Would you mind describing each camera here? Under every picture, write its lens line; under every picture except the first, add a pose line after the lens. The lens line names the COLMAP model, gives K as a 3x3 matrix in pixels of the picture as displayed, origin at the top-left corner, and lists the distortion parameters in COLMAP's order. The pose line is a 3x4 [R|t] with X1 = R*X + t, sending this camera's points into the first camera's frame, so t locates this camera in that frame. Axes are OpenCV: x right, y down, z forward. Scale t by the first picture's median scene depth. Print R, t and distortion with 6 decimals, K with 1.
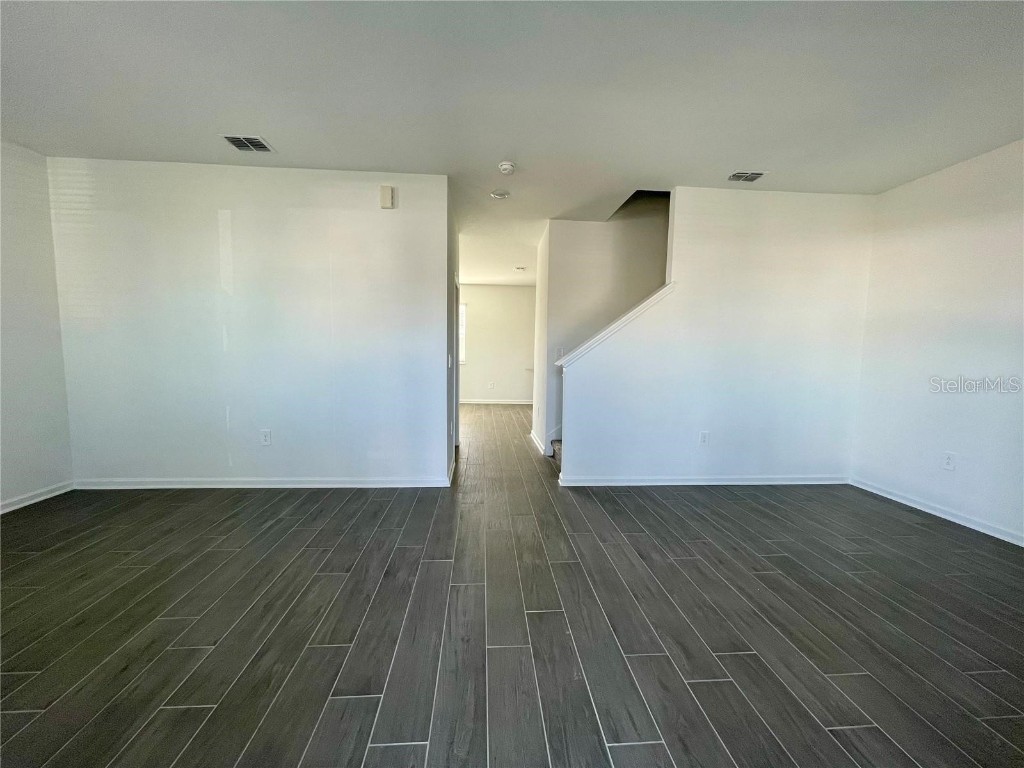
lens RADIAL K [[412.3, 0, 511.2], [0, 412.3, 390.1], [0, 0, 1]] dist [-0.000908, -0.000840]
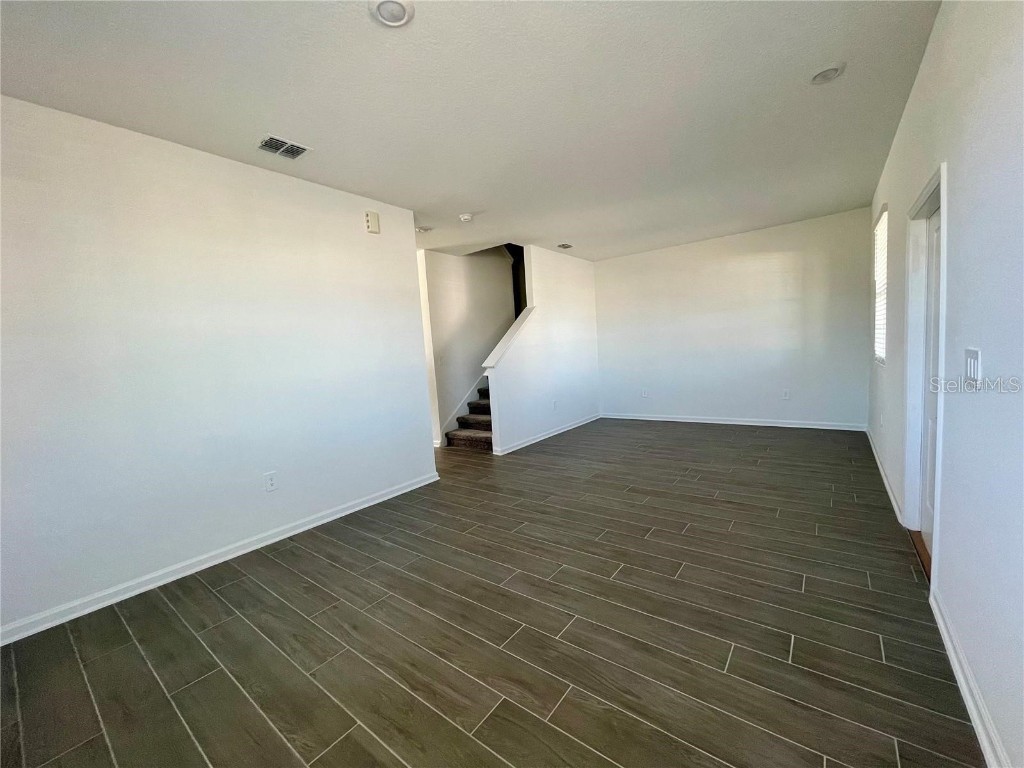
lens RADIAL K [[412.3, 0, 511.1], [0, 412.3, 382.6], [0, 0, 1]] dist [-0.000908, -0.000840]
pose [[0.662705, -0.117971, 0.739531, -0.961912], [0.152256, 0.988114, 0.021185, -0.027769], [-0.733240, 0.098559, 0.672789, 0.065094]]
